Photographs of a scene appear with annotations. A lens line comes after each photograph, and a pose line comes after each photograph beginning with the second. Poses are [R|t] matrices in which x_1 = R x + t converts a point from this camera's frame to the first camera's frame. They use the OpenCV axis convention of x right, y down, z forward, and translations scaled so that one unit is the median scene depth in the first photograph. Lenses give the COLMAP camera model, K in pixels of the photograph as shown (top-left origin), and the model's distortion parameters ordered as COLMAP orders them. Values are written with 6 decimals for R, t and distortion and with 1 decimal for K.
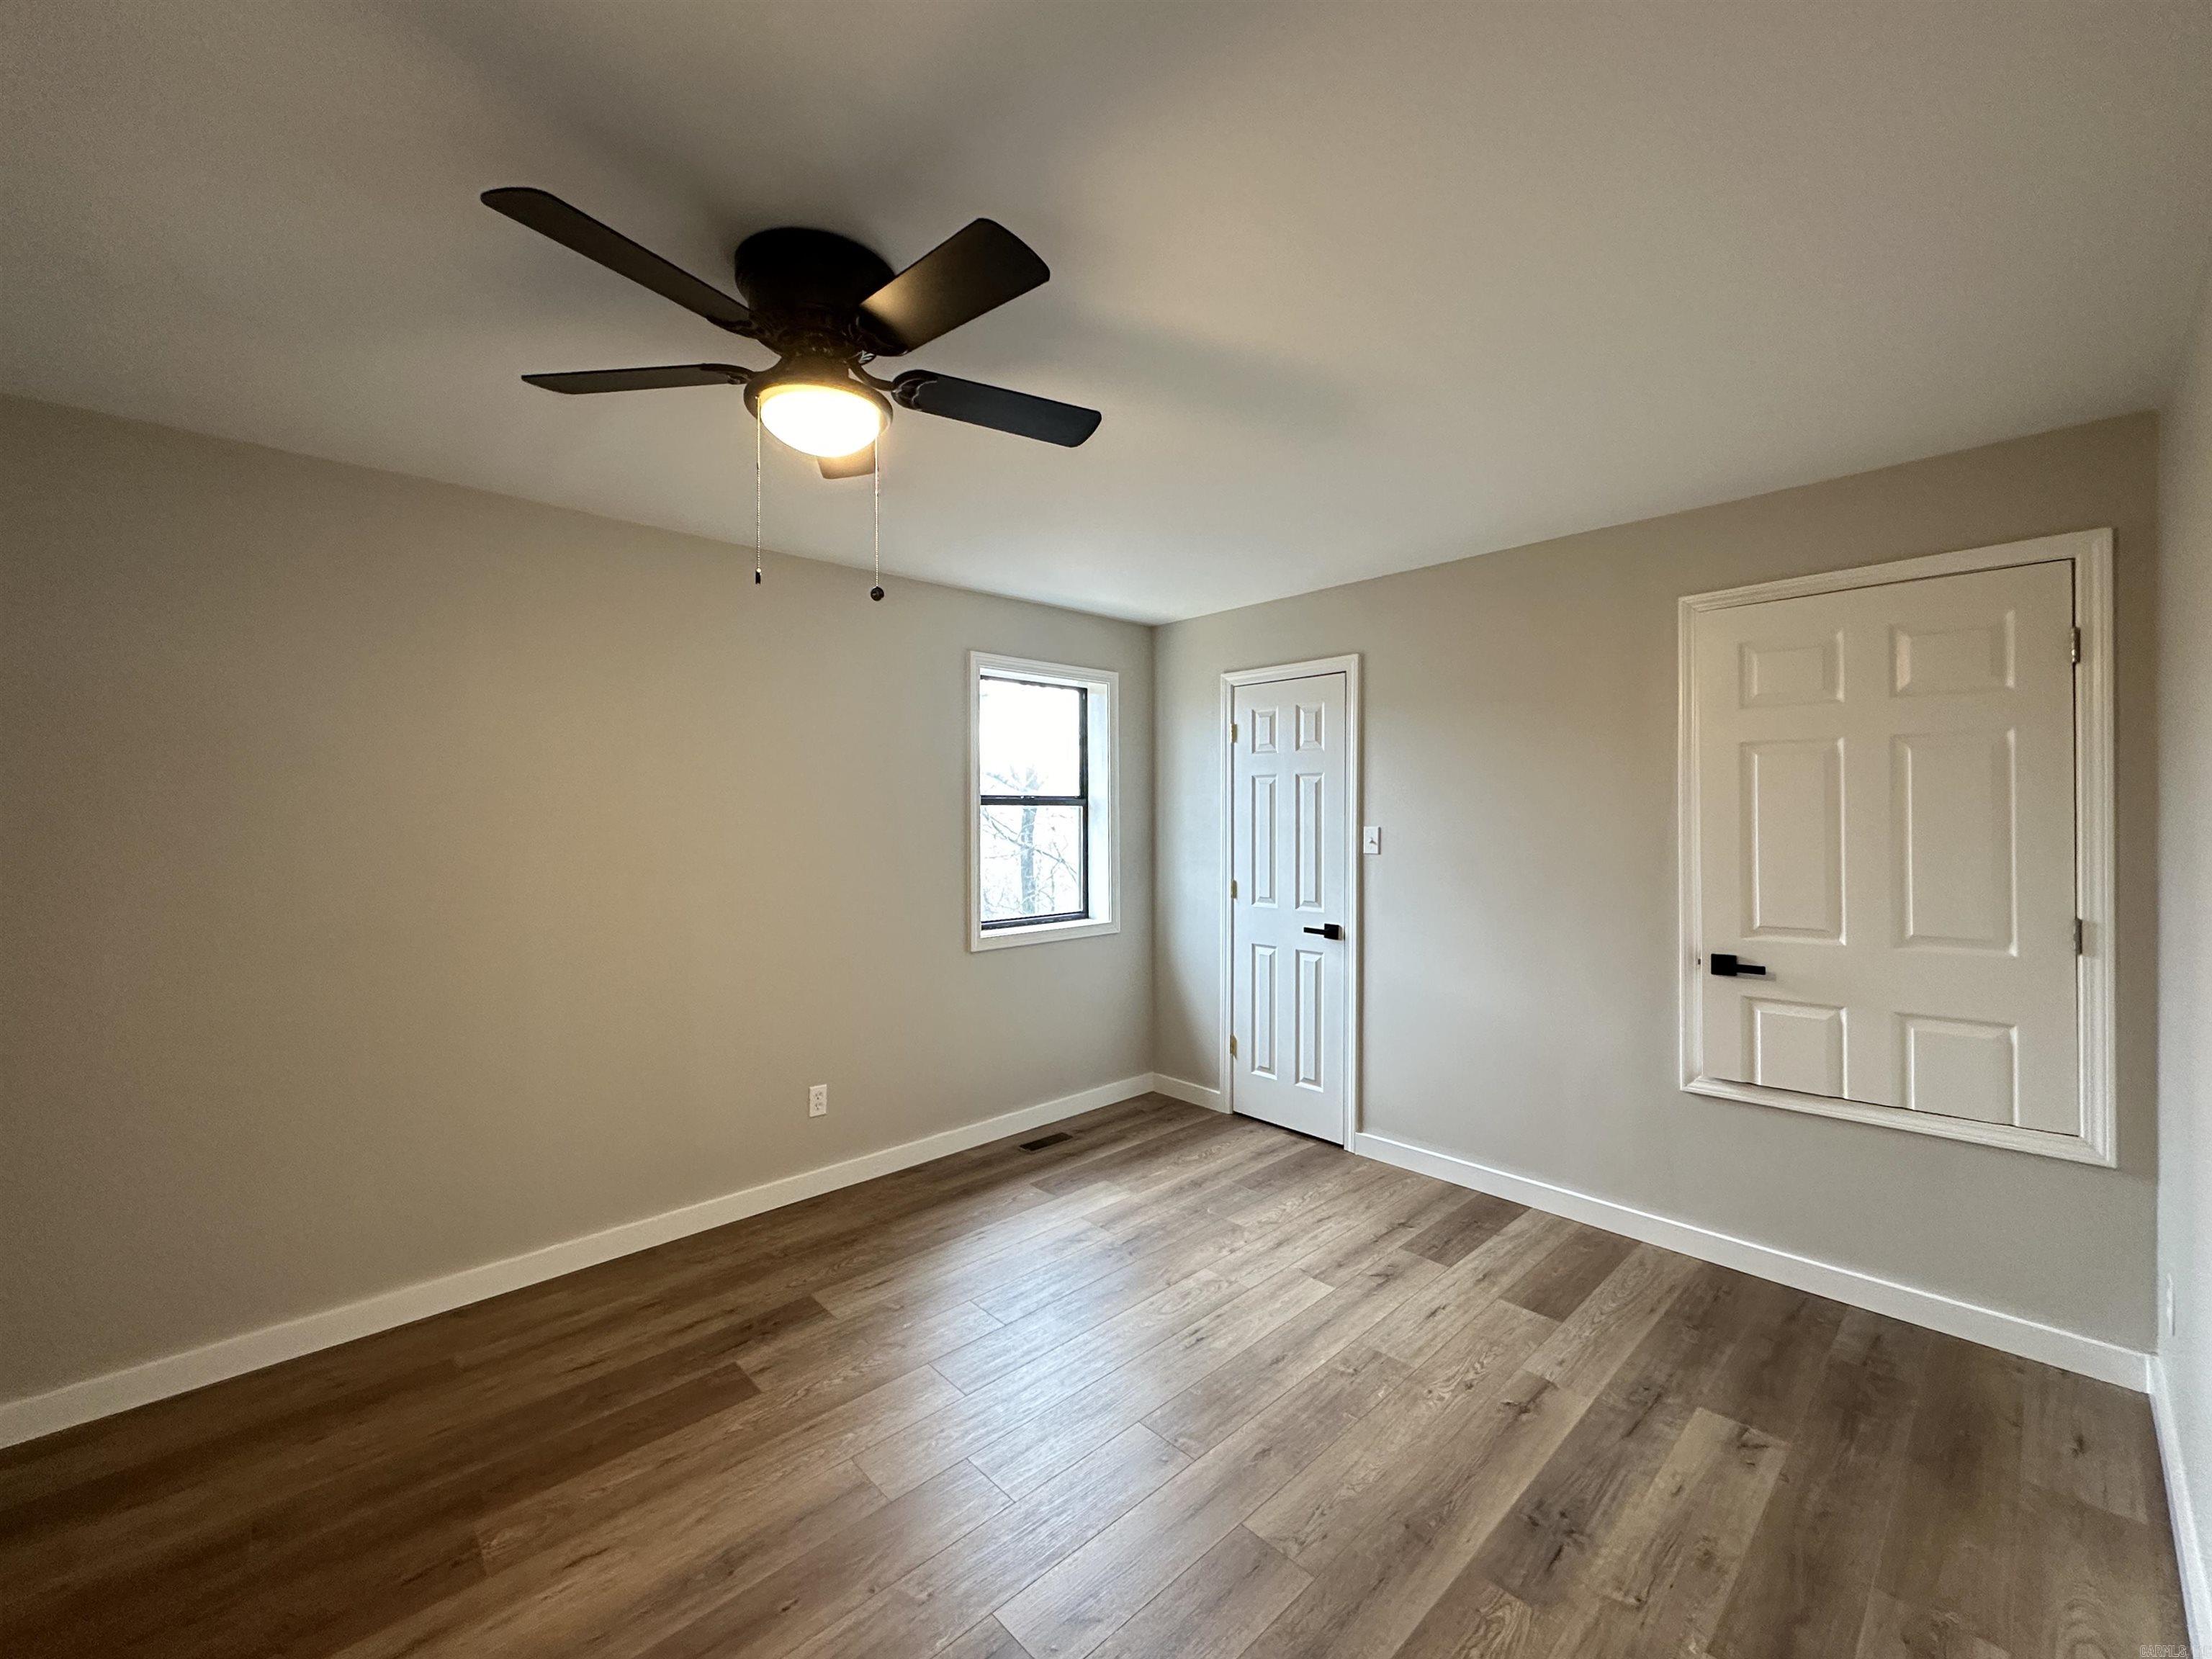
lens RADIAL K [[893.8, 0, 1101.7], [0, 893.8, 807.5], [0, 0, 1]] dist [0.003976, -0.000069]
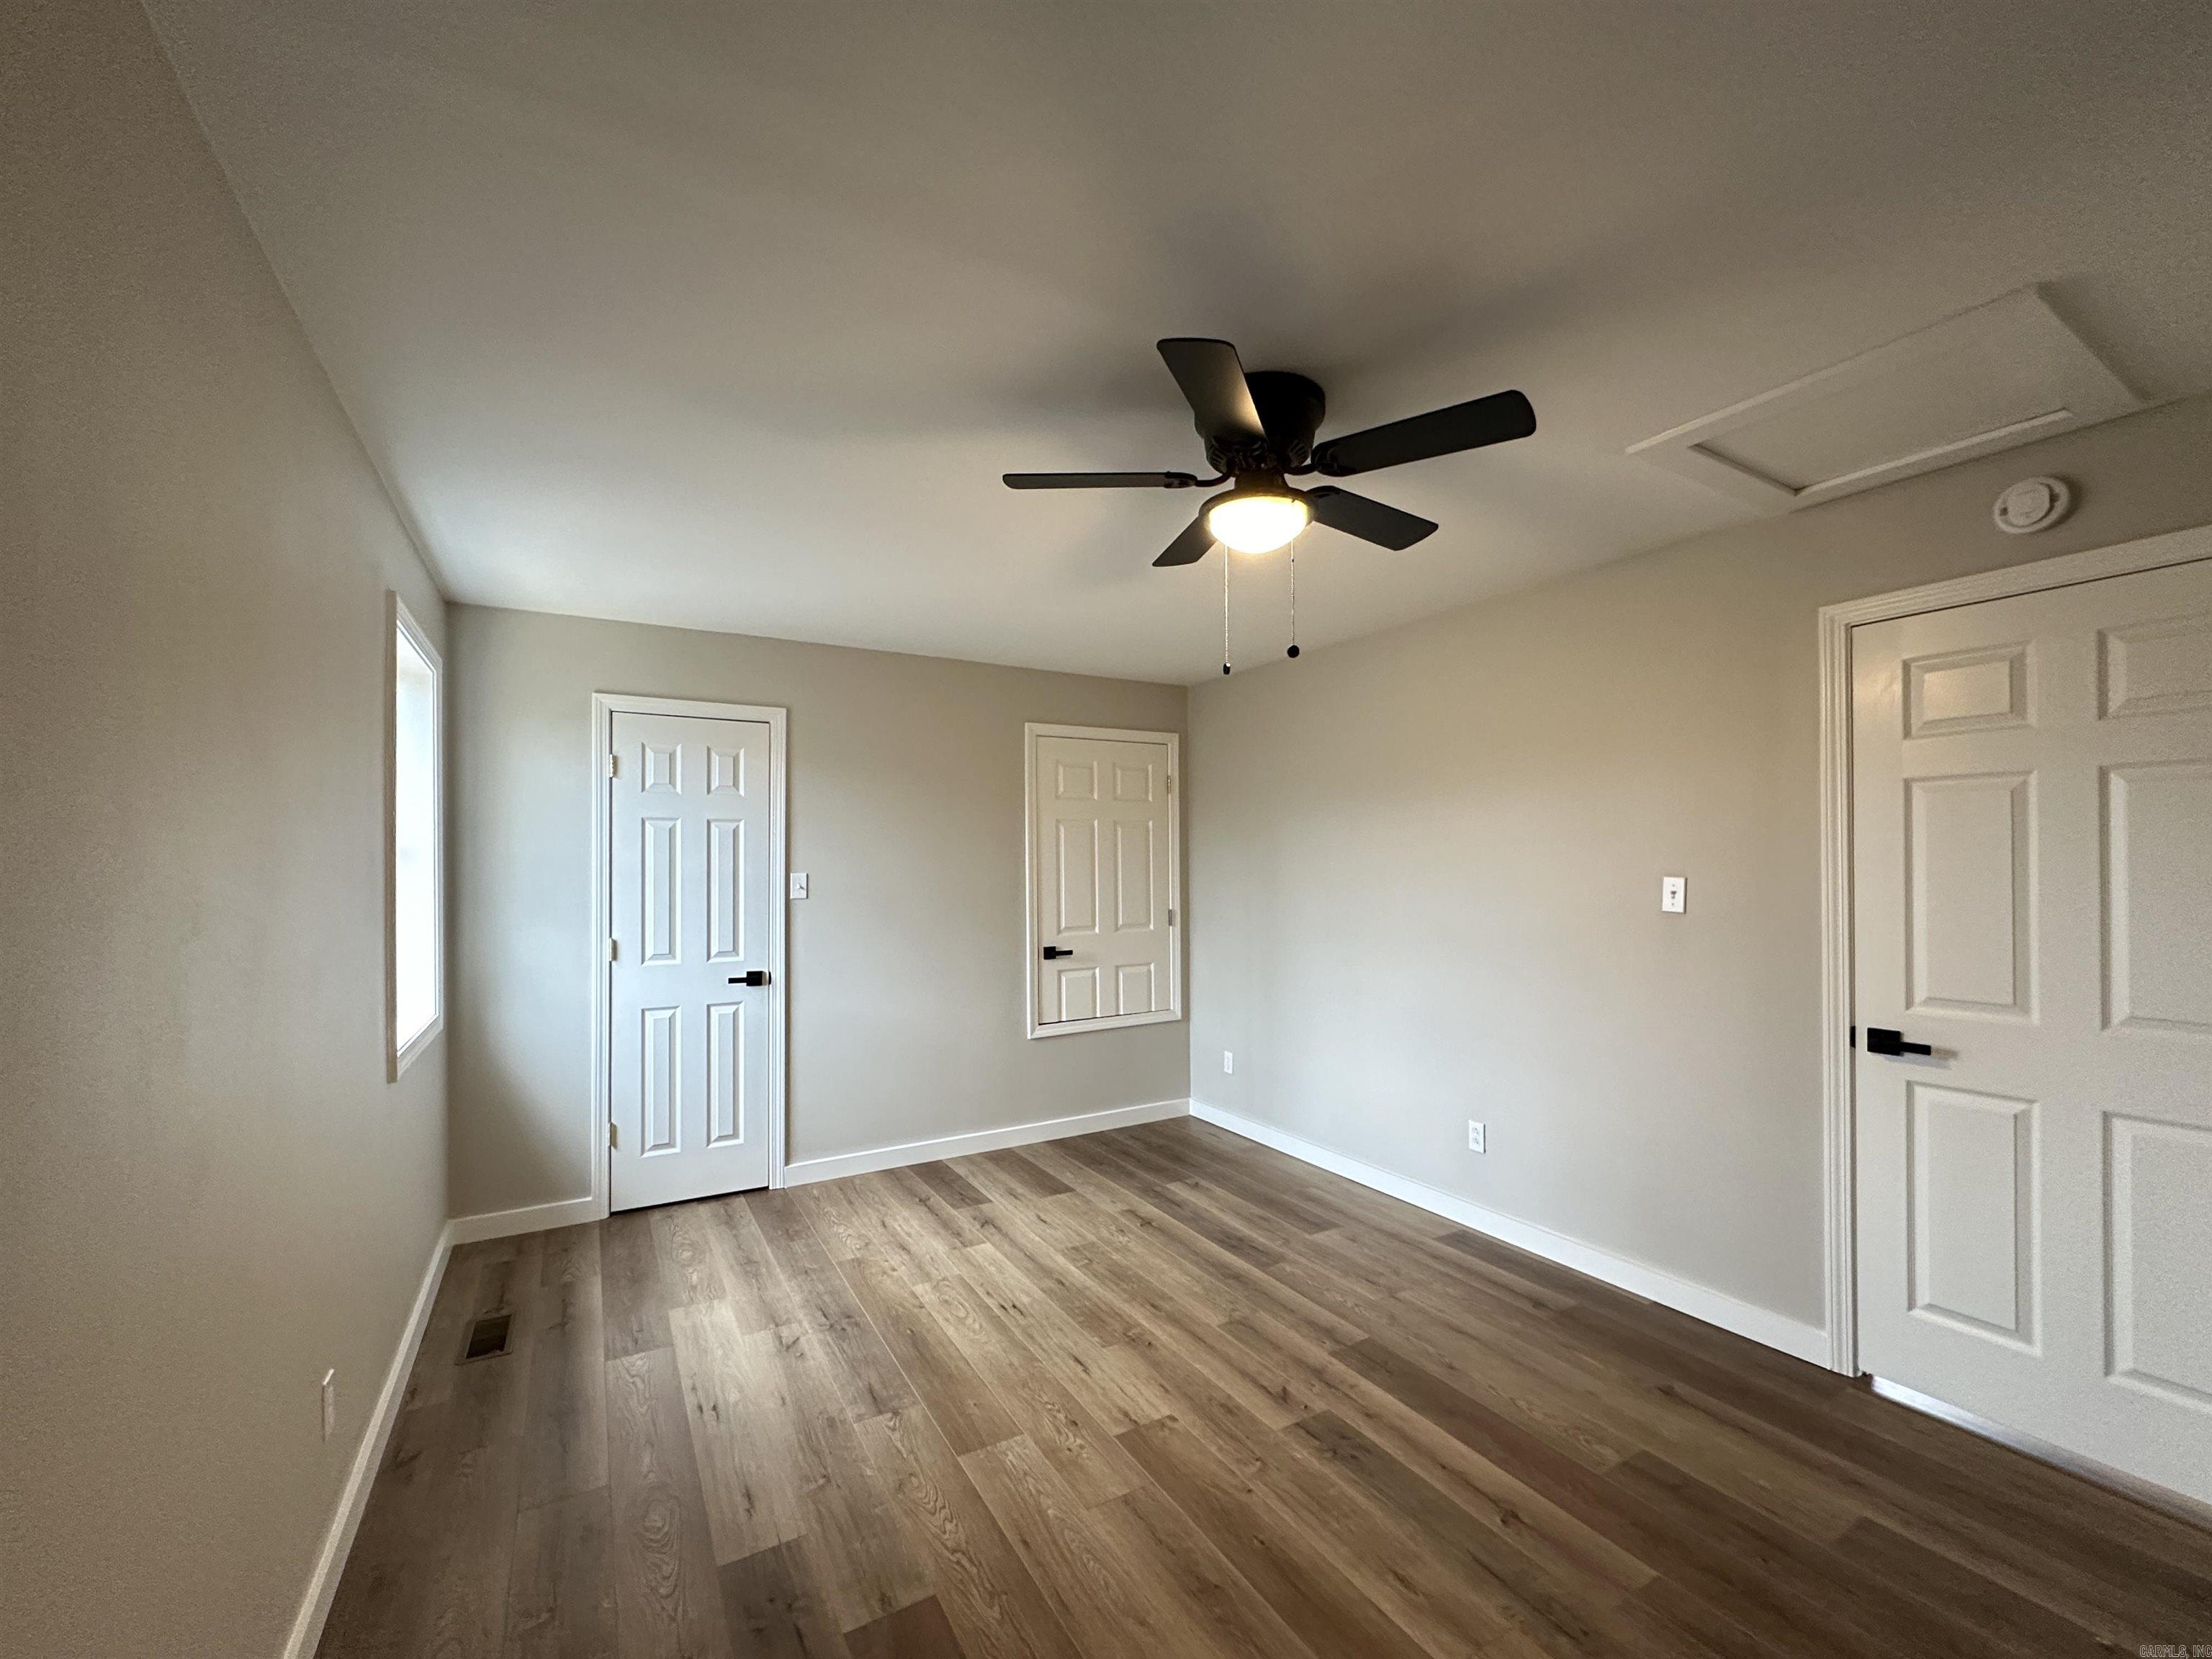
lens RADIAL K [[893.8, 0, 1108.2], [0, 893.8, 843.6], [0, 0, 1]] dist [0.003976, -0.000069]
pose [[0.235082, 0.025122, 0.971651, -0.818691], [-0.001275, 0.999673, -0.025539, 0.016449], [-0.971975, 0.004765, 0.235037, 0.489610]]
